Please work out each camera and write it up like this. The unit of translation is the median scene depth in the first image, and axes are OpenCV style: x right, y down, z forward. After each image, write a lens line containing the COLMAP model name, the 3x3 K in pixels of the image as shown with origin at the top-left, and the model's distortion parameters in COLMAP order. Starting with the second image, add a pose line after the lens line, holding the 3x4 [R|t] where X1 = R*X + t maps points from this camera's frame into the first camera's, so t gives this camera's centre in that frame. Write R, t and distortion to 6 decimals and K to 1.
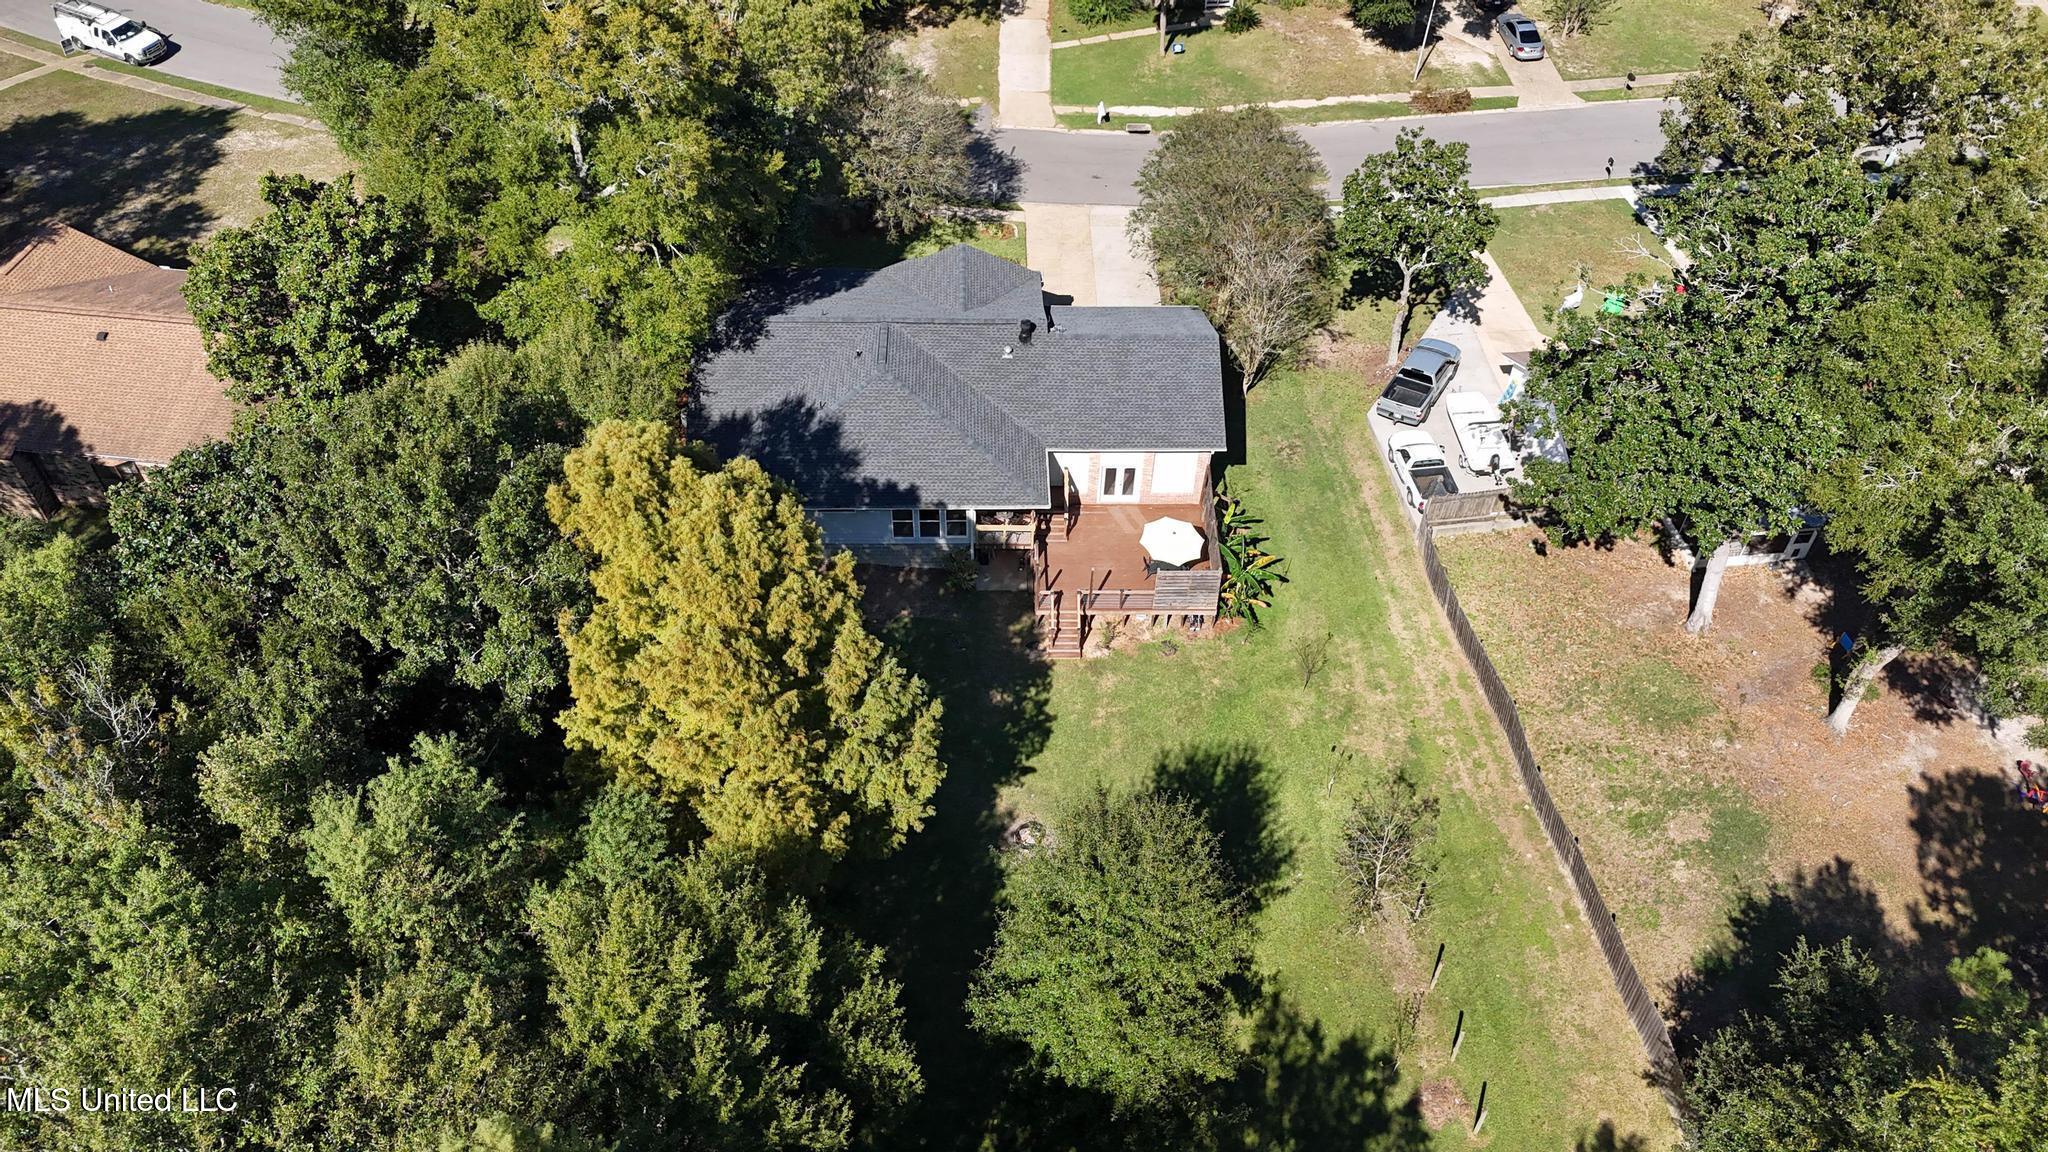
lens RADIAL K [[1512.9, 0, 1024.0], [0, 1512.9, 576.0], [0, 0, 1]] dist [0.064823, -0.055970]
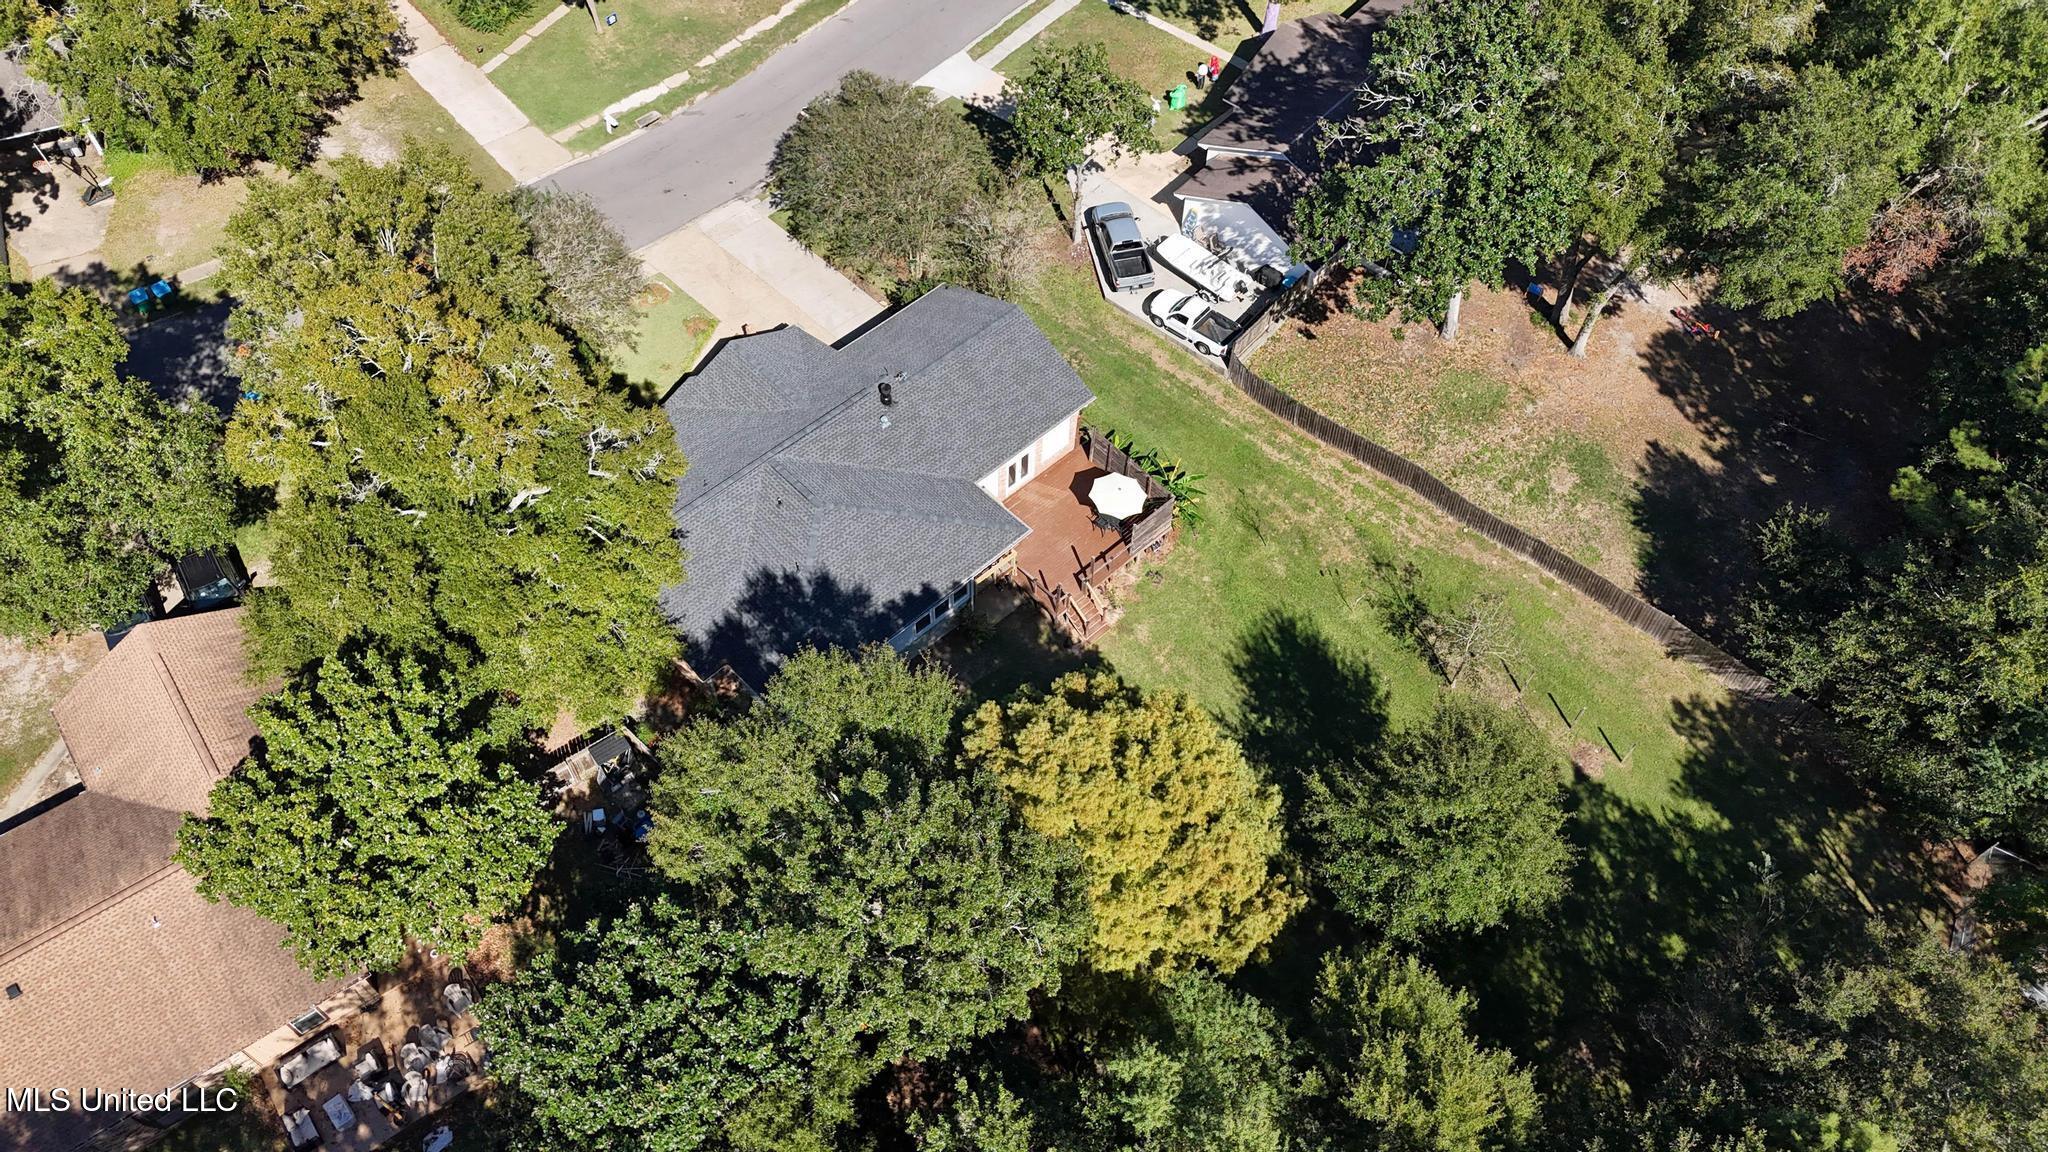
lens RADIAL K [[1512.9, 0, 1024.0], [0, 1512.9, 576.0], [0, 0, 1]] dist [0.064823, -0.055970]
pose [[0.738331, -0.555041, 0.383141, -0.418649], [0.474847, 0.831225, 0.289109, -0.333364], [-0.478944, -0.031525, 0.877279, 0.053249]]
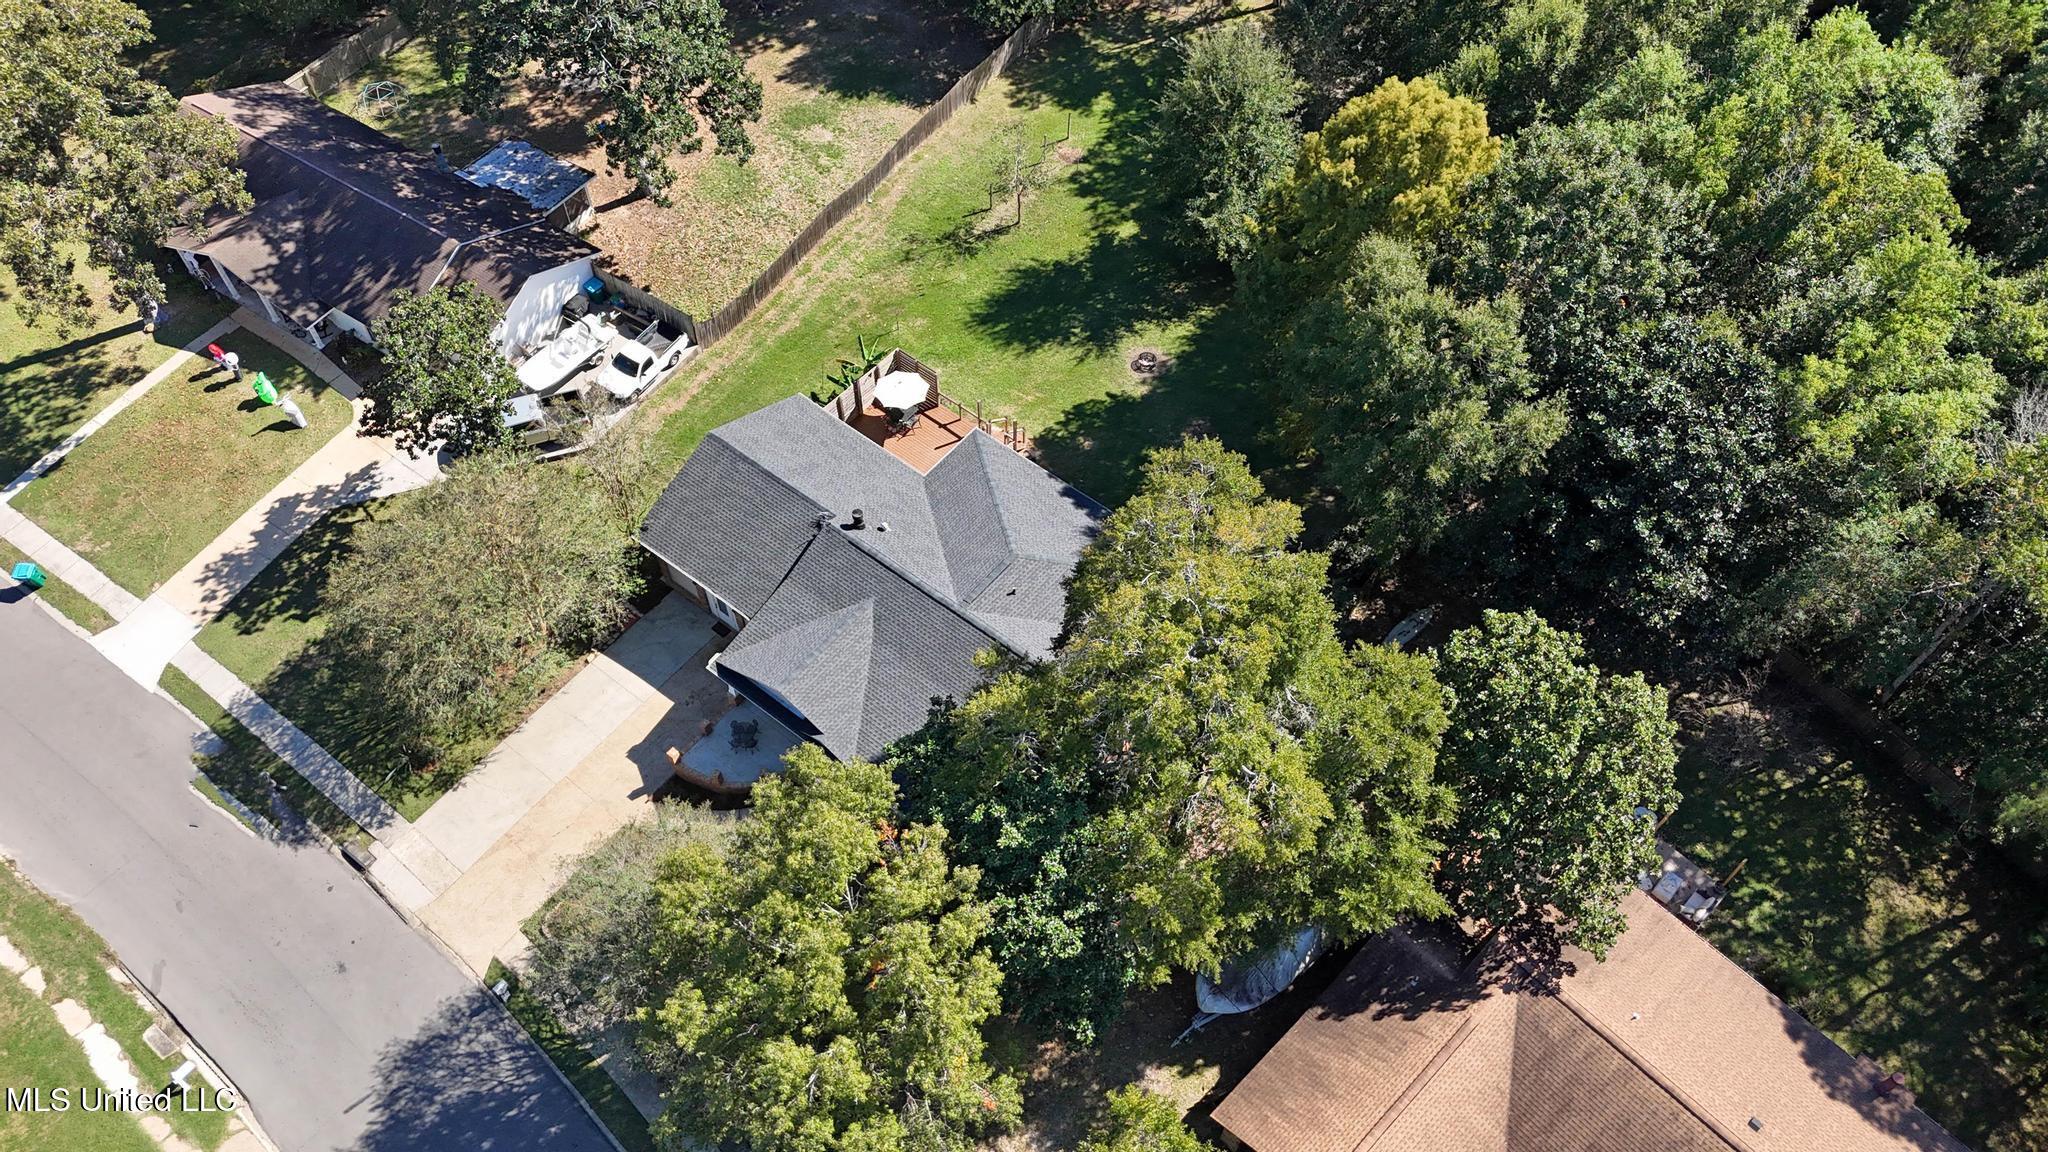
lens RADIAL K [[1512.9, 0, 1024.0], [0, 1512.9, 576.0], [0, 0, 1]] dist [0.064823, -0.055970]
pose [[-0.764016, -0.543678, 0.347410, -0.458469], [0.440619, -0.046328, 0.896498, -1.037931], [-0.471312, 0.838014, 0.274950, 0.765329]]
